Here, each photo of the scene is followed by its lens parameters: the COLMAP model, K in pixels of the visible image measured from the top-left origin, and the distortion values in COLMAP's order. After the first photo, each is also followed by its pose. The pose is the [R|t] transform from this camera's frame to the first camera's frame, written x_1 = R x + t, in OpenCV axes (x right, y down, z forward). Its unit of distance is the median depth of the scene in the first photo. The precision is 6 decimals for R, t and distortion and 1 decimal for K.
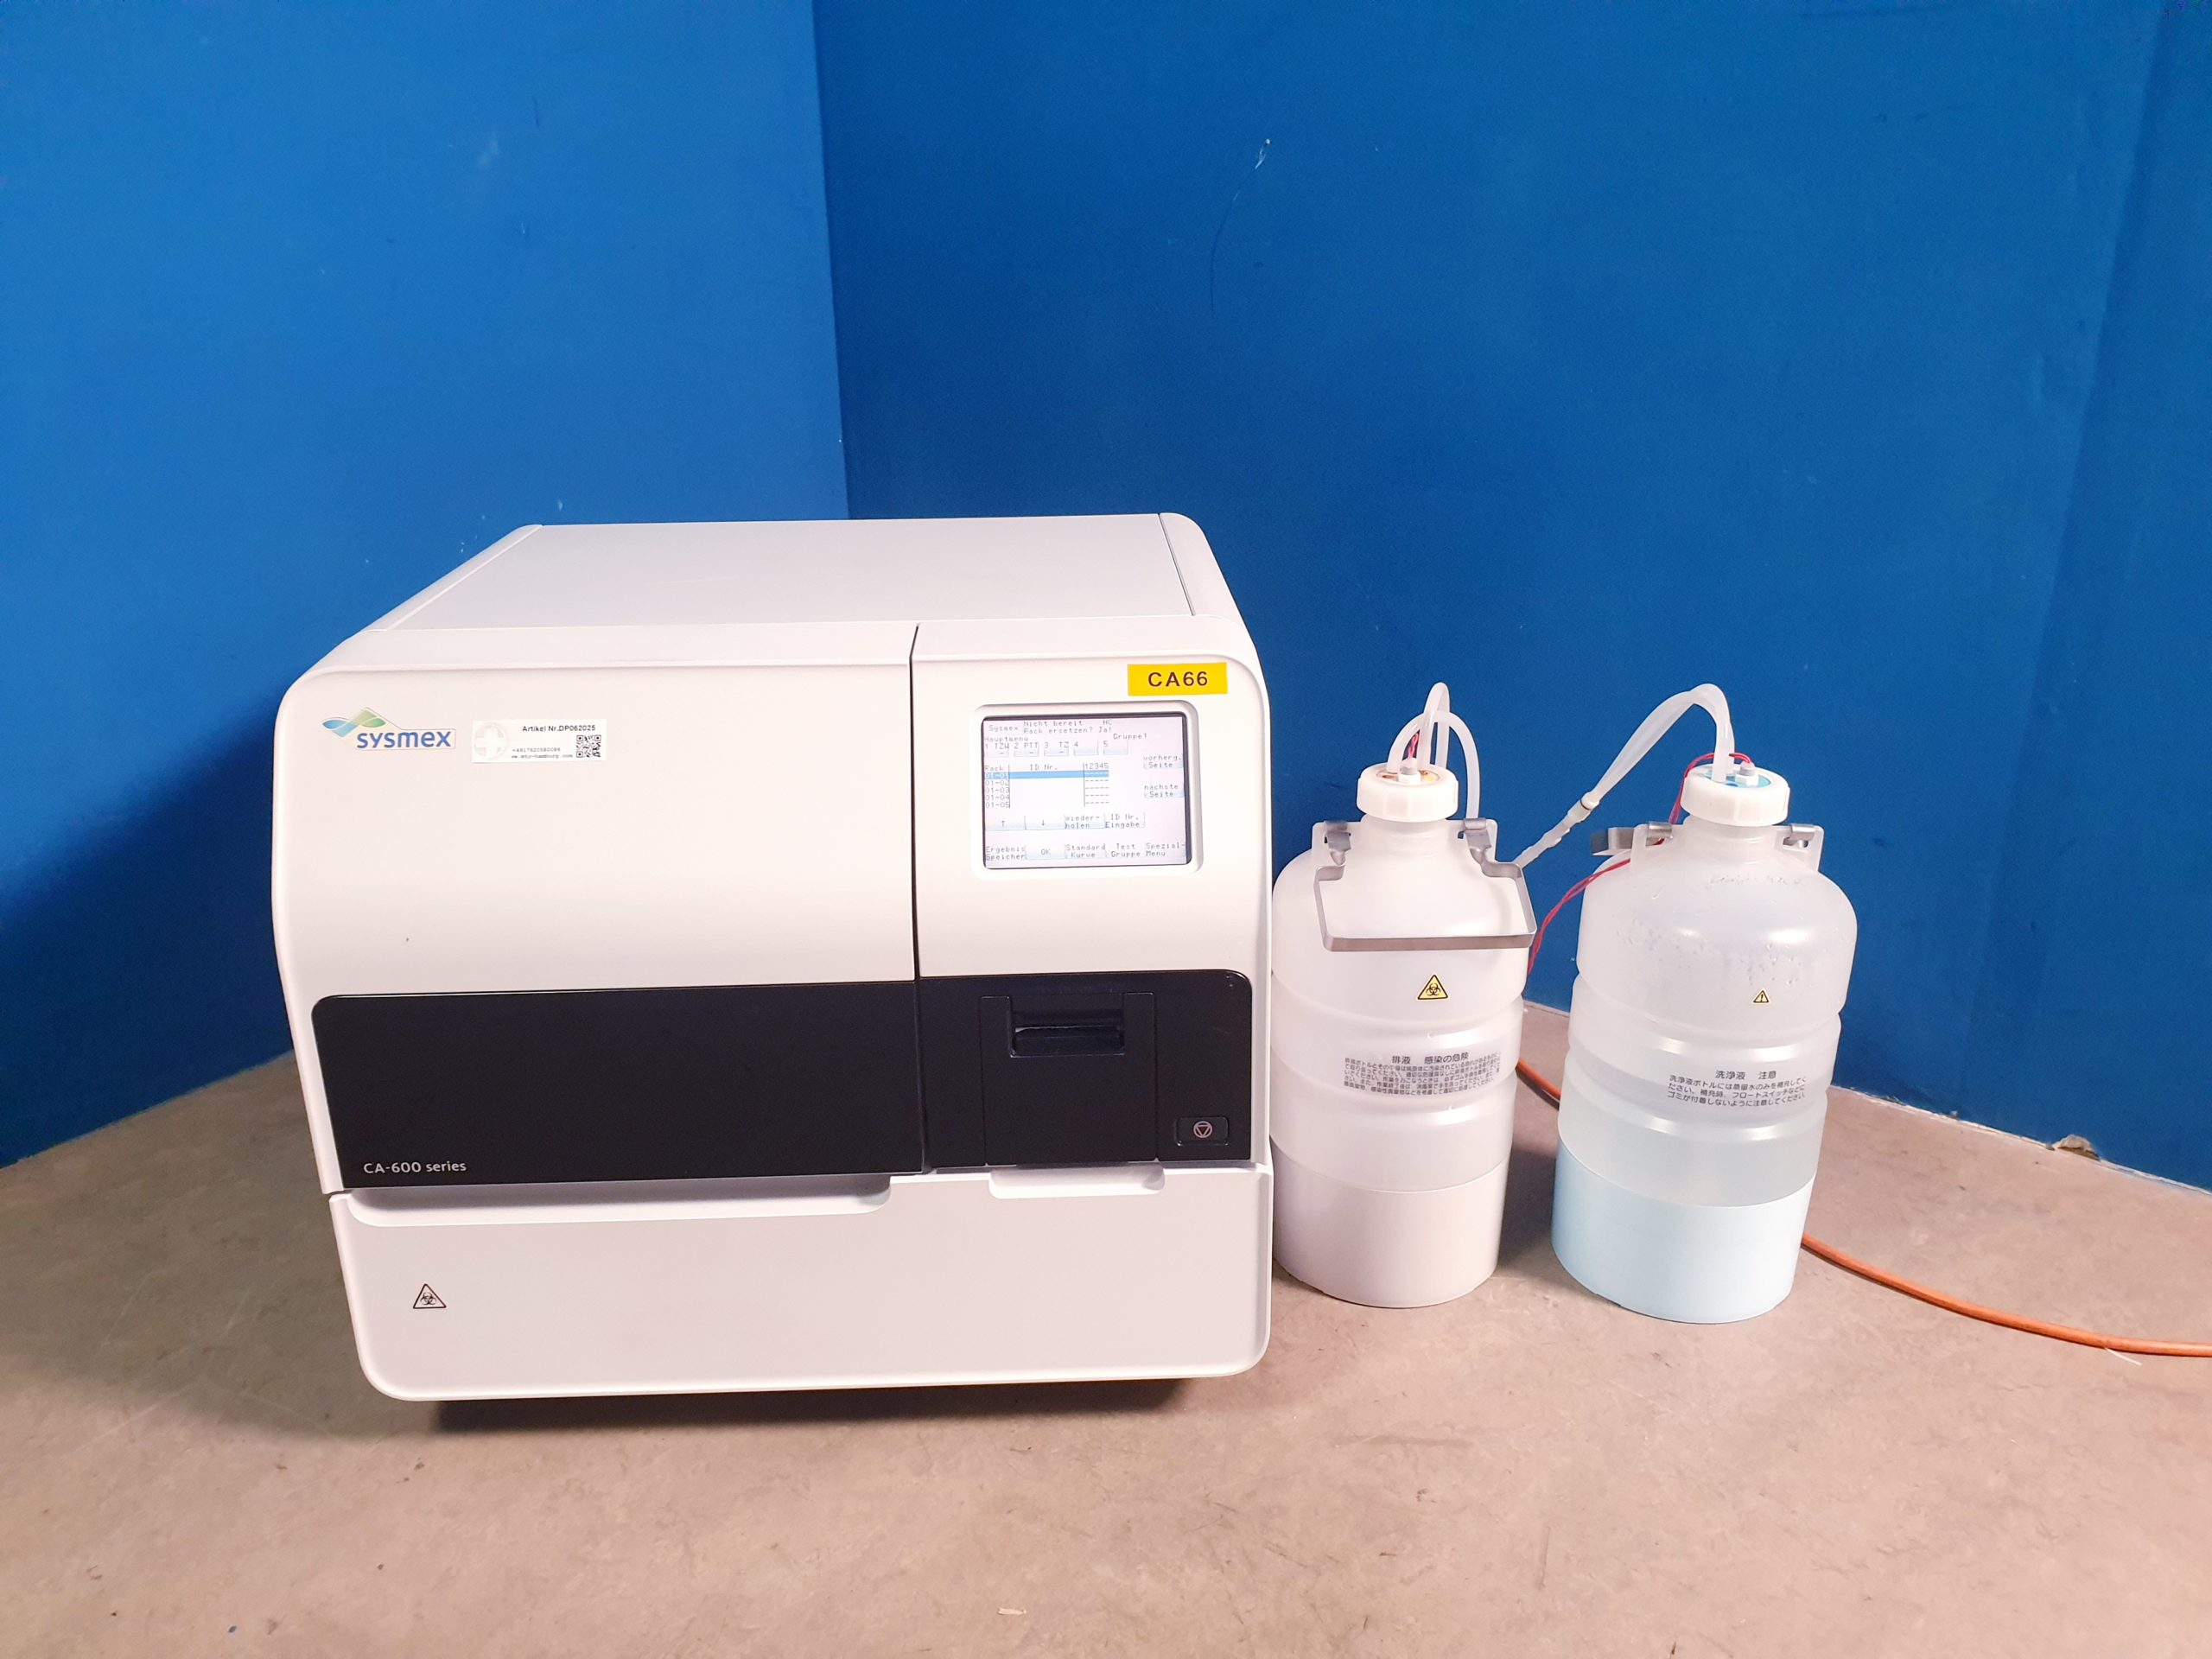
lens RADIAL K [[1745.4, 0, 1101.0], [0, 1745.4, 815.9], [0, 0, 1]] dist [0.001160, 0.019423]
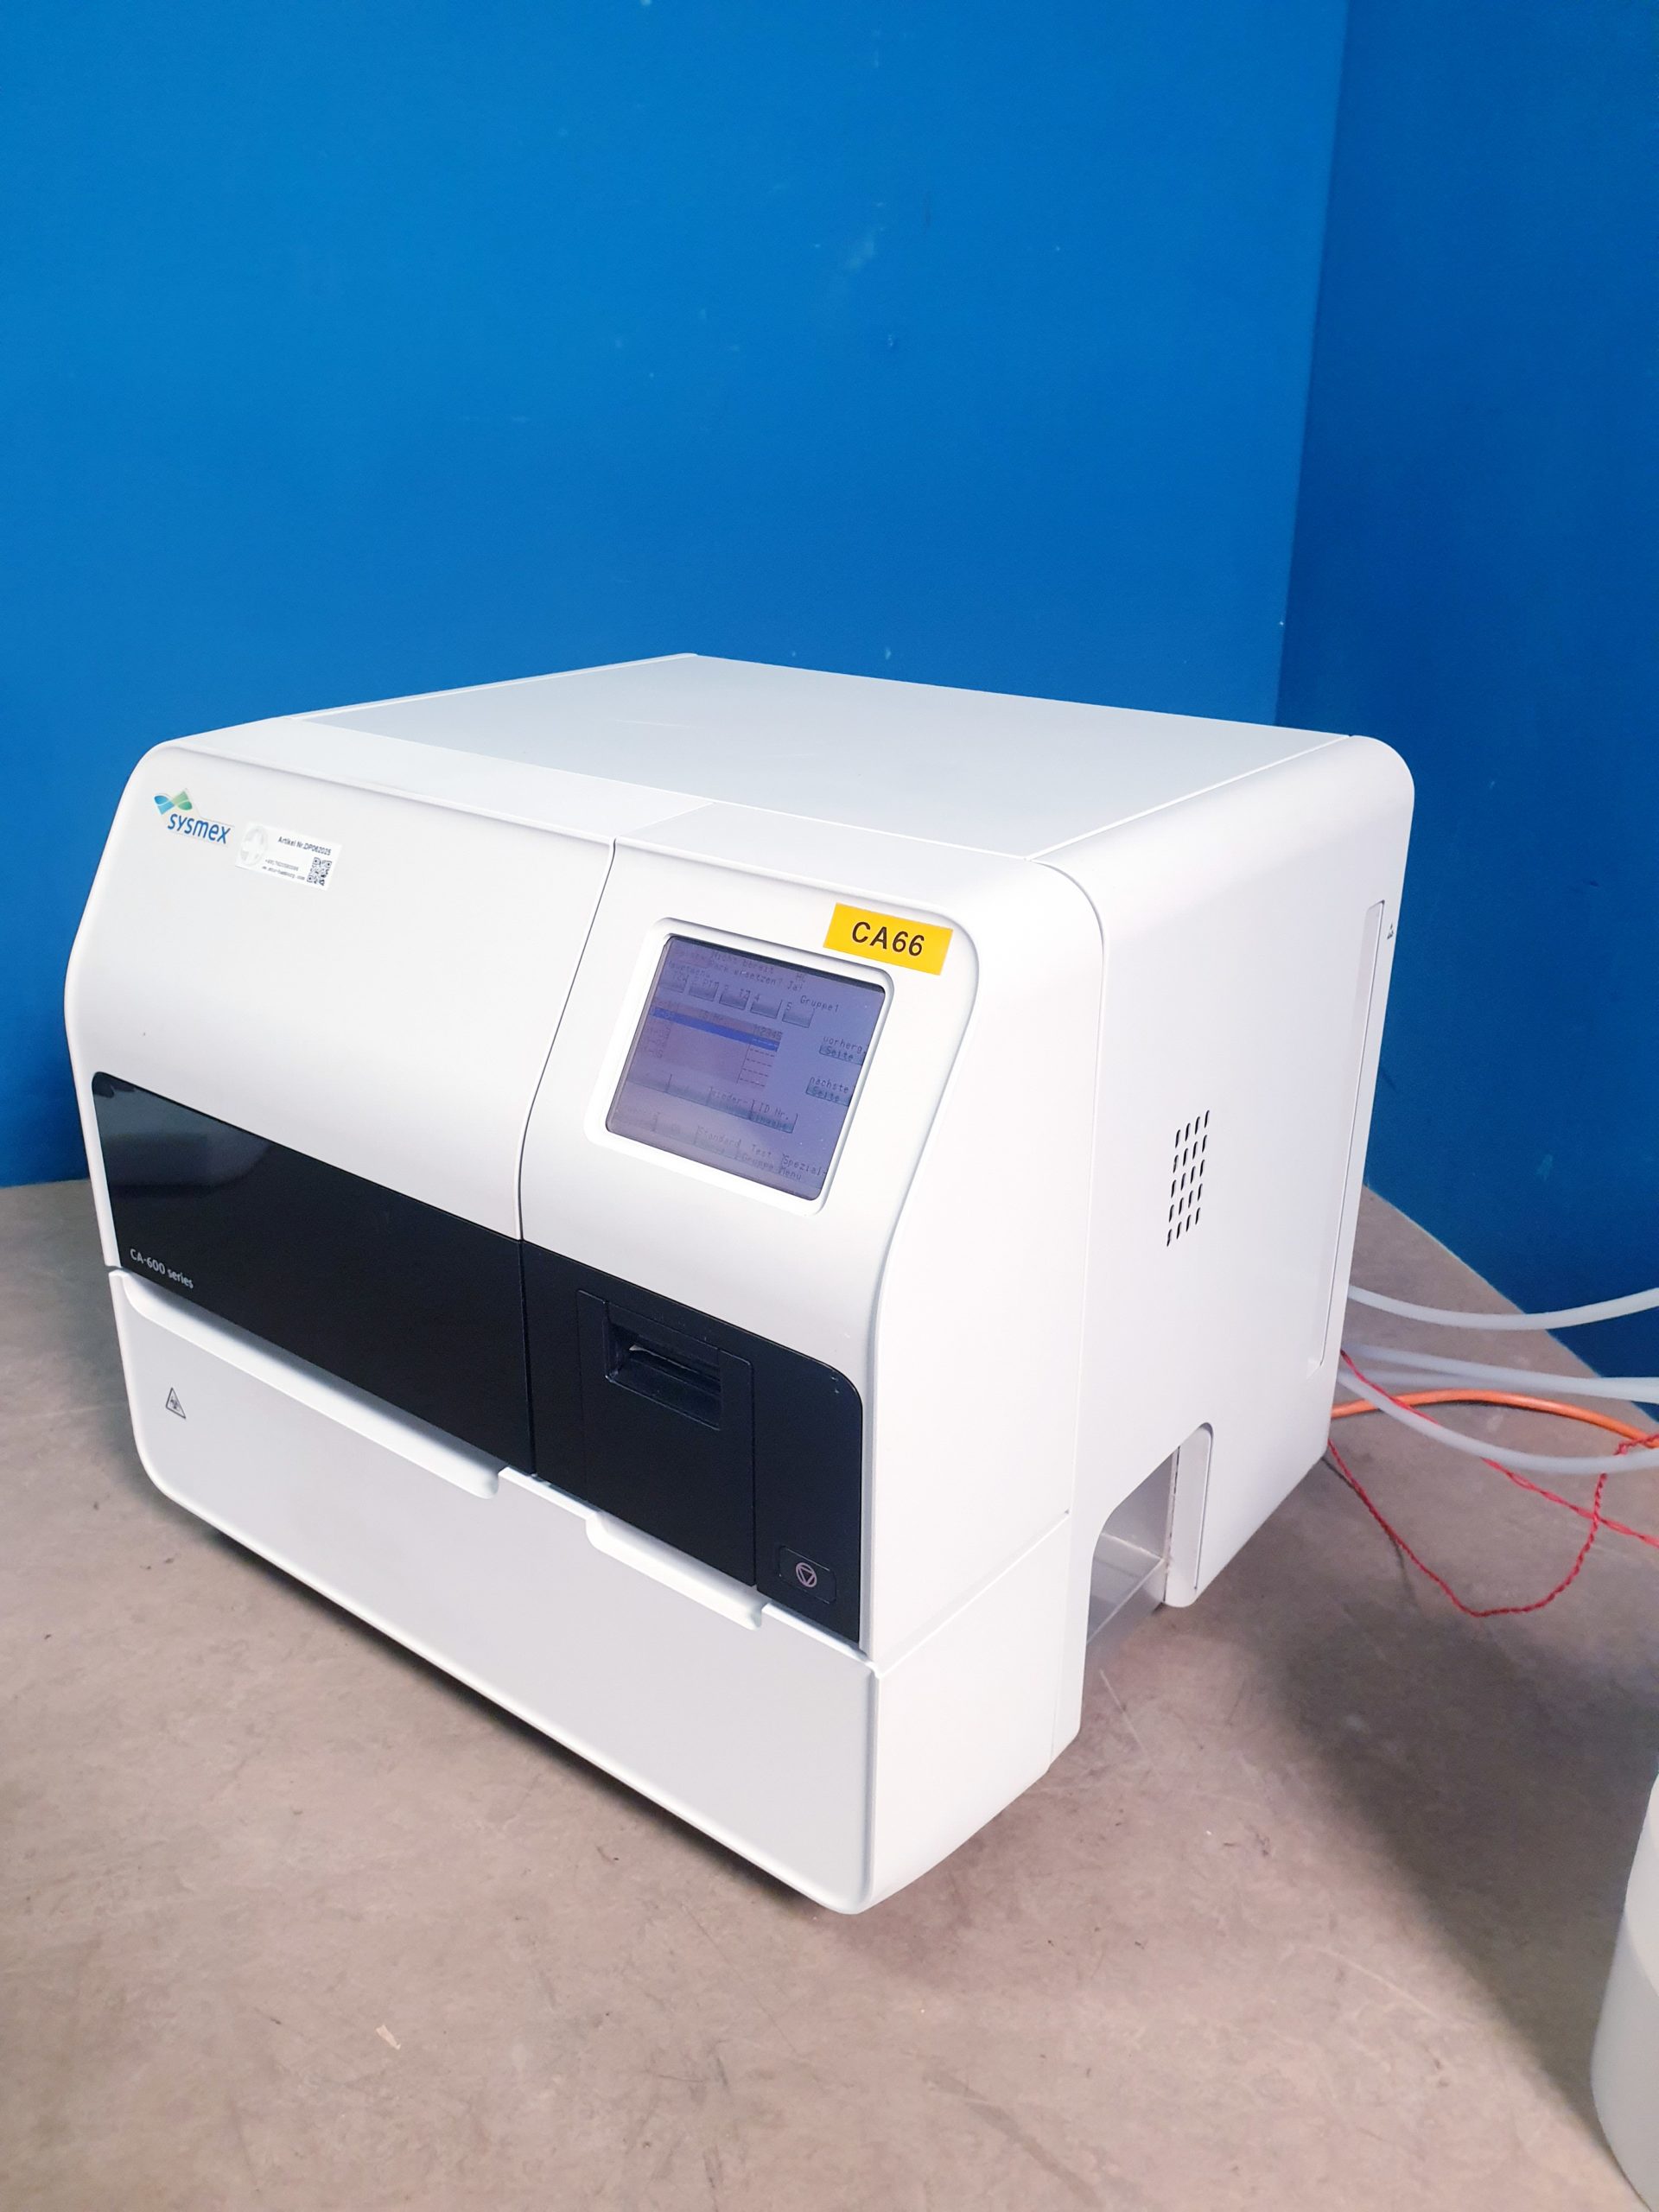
lens RADIAL K [[1745.4, 0, 844.0], [0, 1745.4, 1091.9], [0, 0, 1]] dist [0.001160, 0.019423]
pose [[0.780141, 0.258875, -0.569529, 0.433595], [-0.237377, 0.964779, 0.113375, -0.093525], [0.578820, 0.046745, 0.814115, 0.434862]]
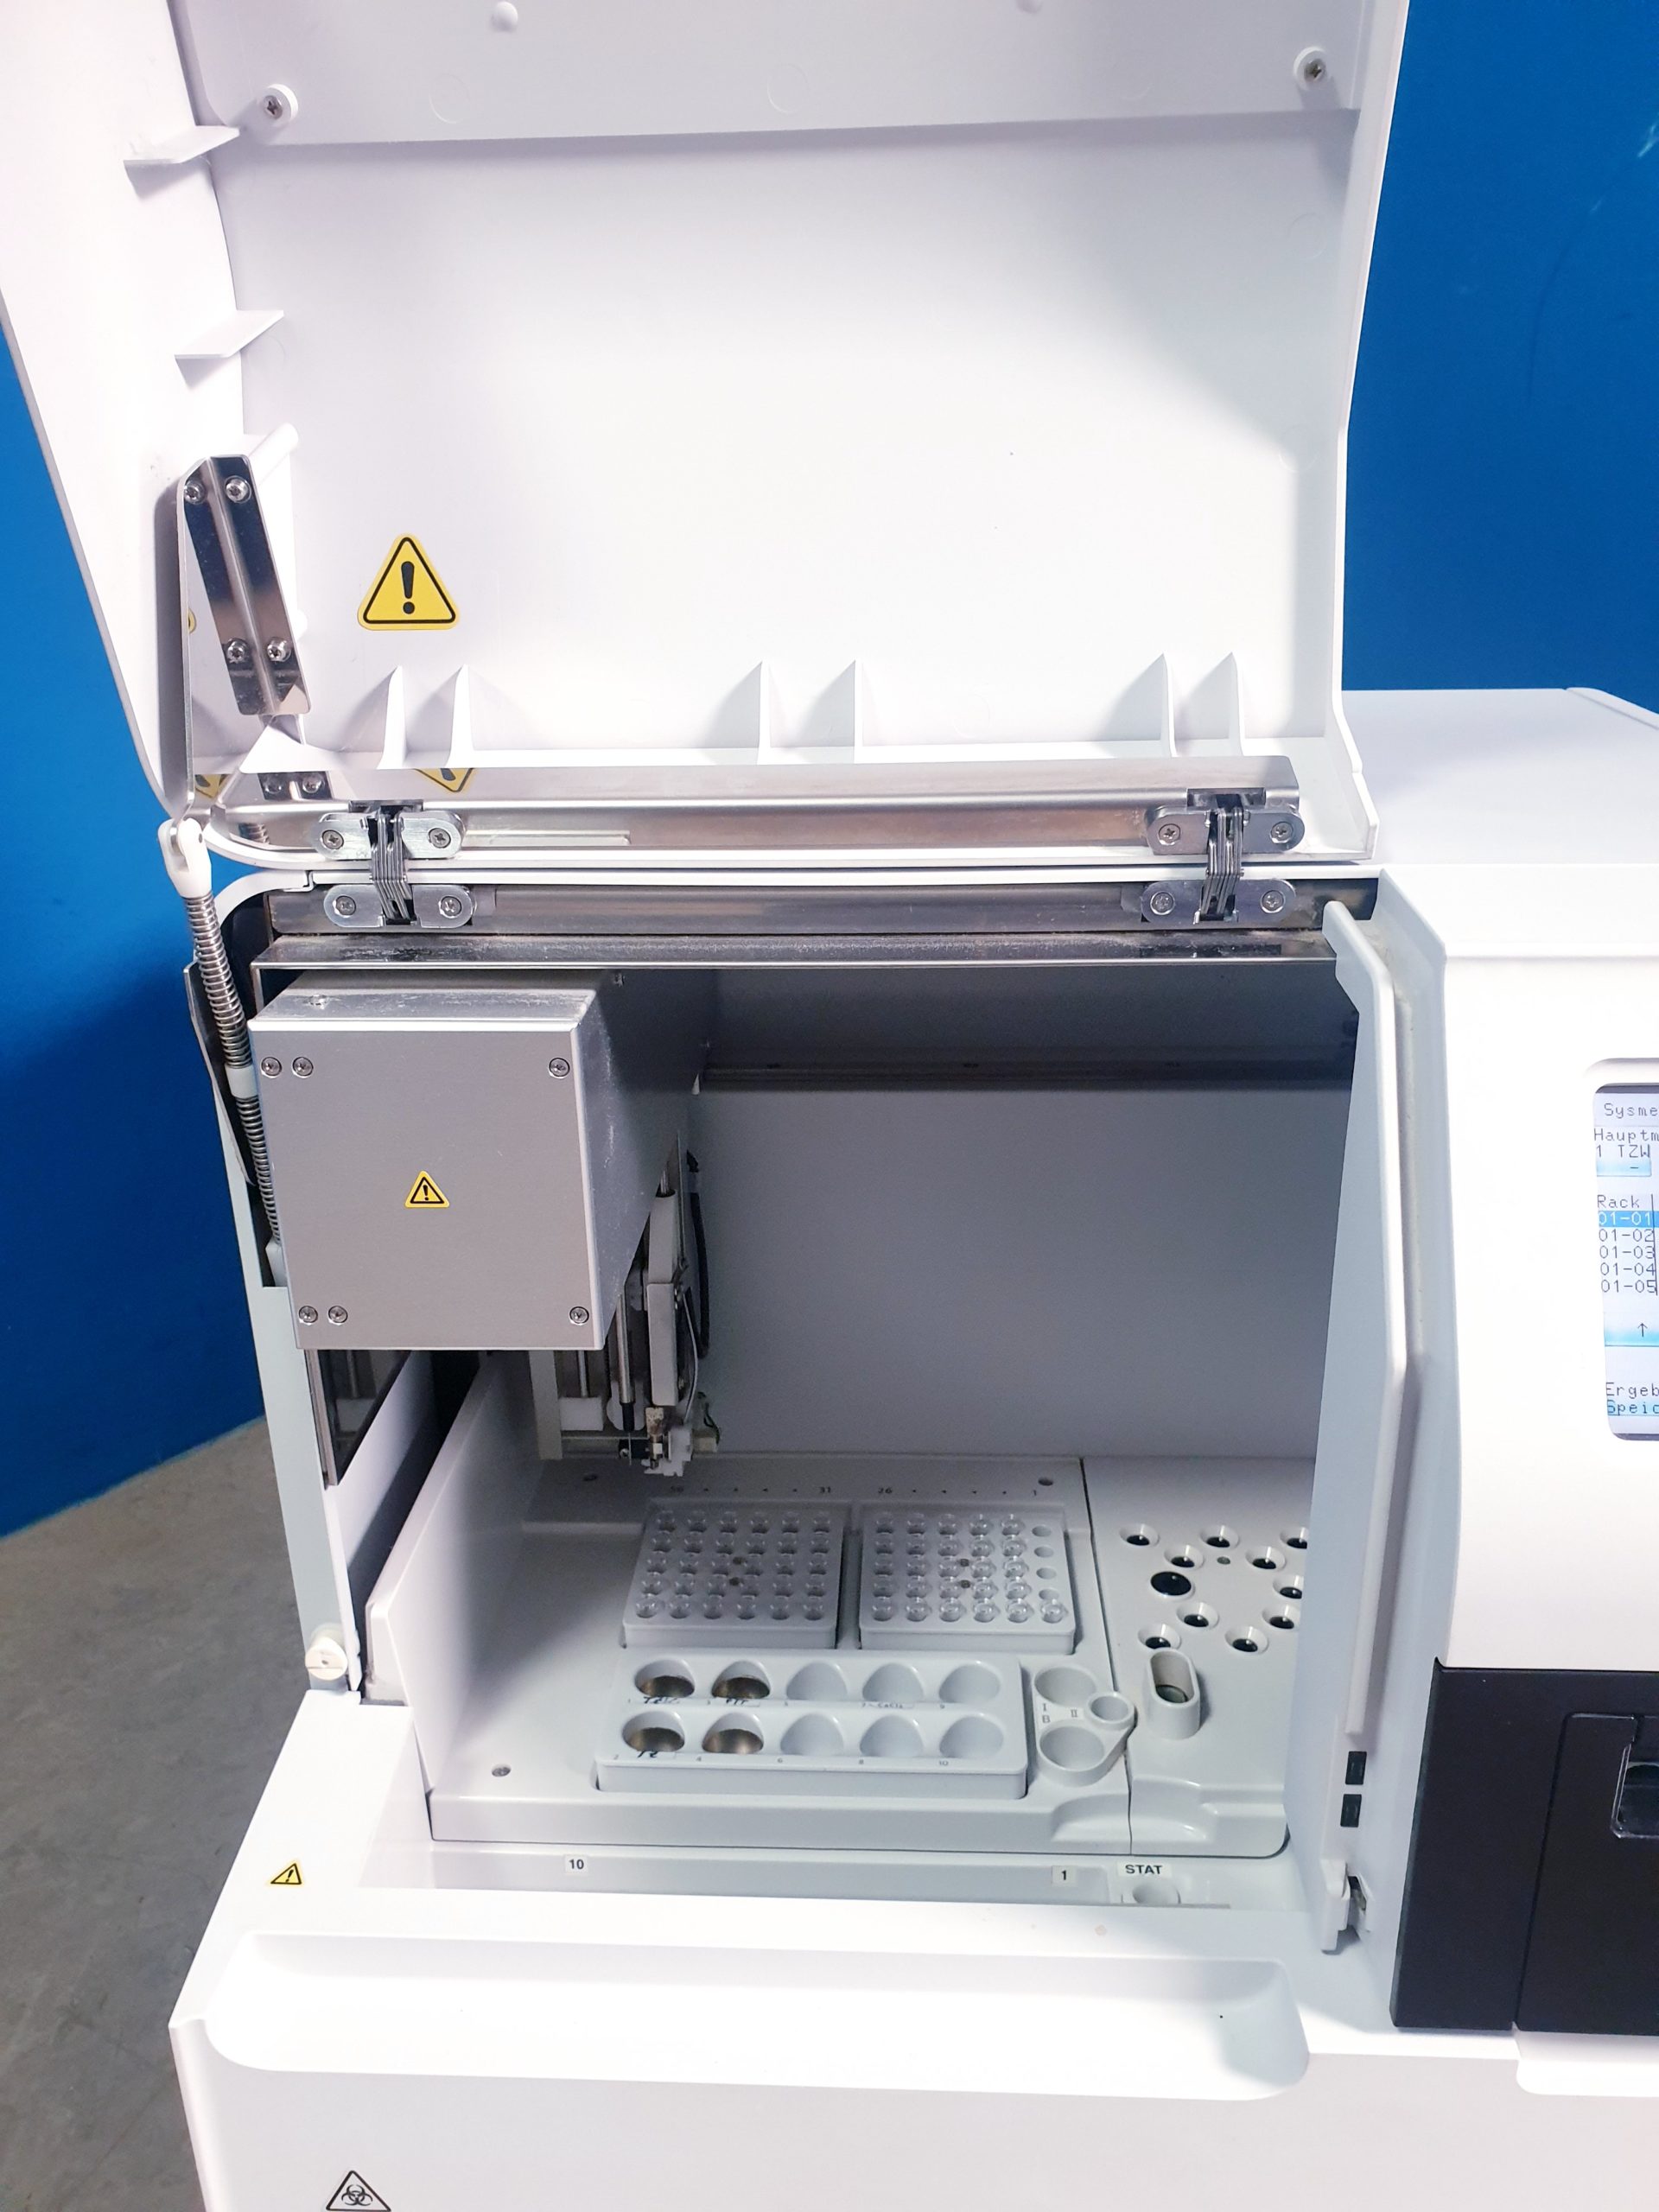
lens RADIAL K [[1745.4, 0, 843.8], [0, 1745.4, 1136.4], [0, 0, 1]] dist [0.001160, 0.019423]
pose [[0.997472, 0.026955, -0.065752, -0.229000], [-0.024032, 0.998705, 0.044851, -0.059039], [0.066875, -0.043158, 0.996828, 0.540374]]
